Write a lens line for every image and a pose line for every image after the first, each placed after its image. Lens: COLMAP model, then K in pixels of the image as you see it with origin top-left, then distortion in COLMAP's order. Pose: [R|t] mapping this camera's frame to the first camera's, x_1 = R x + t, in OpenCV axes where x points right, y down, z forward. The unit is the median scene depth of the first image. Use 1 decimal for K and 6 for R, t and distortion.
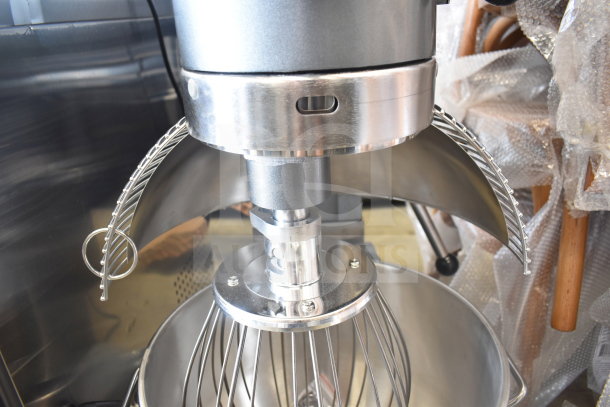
lens RADIAL K [[469.1, 0, 305.0], [0, 469.1, 203.5], [0, 0, 1]] dist [-0.104485, 0.013601]
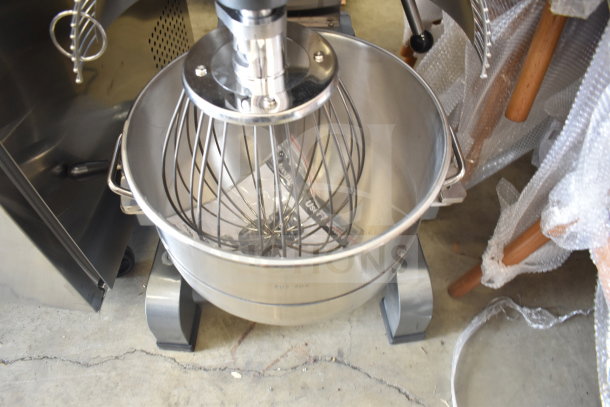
lens RADIAL K [[469.1, 0, 305.0], [0, 469.1, 203.5], [0, 0, 1]] dist [-0.104485, 0.013601]
pose [[0.998015, 0.040764, 0.048010, 0.035589], [-0.059916, 0.849450, 0.524257, -0.123151], [-0.019411, -0.526093, 0.850206, -0.036887]]
